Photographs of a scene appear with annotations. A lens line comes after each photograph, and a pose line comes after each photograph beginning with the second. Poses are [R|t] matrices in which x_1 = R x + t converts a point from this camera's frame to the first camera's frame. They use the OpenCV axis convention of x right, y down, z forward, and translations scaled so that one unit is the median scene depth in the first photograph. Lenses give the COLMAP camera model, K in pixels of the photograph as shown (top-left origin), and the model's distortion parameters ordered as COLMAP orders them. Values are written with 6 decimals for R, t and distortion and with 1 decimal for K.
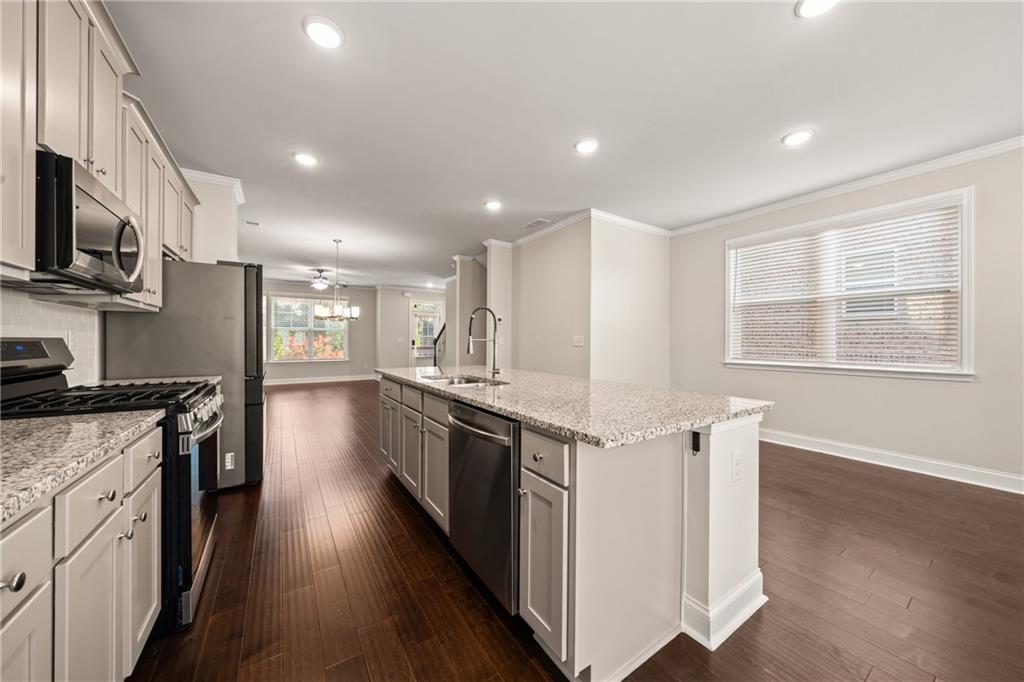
lens RADIAL K [[349.5, 0, 510.1], [0, 349.5, 336.3], [0, 0, 1]] dist [-0.007118, -0.000163]
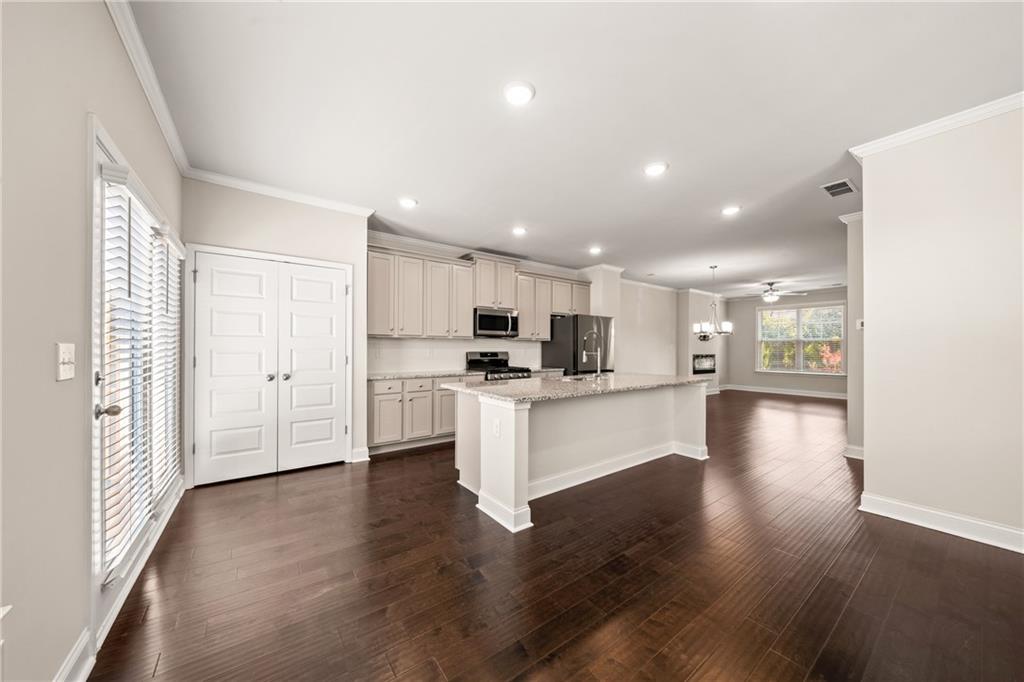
lens RADIAL K [[349.5, 0, 509.3], [0, 349.5, 341.8], [0, 0, 1]] dist [-0.007118, -0.000163]
pose [[0.049226, -0.022199, -0.998541, 0.440744], [0.010698, 0.999707, -0.021697, -0.003401], [0.998730, -0.009615, 0.049449, 0.181459]]
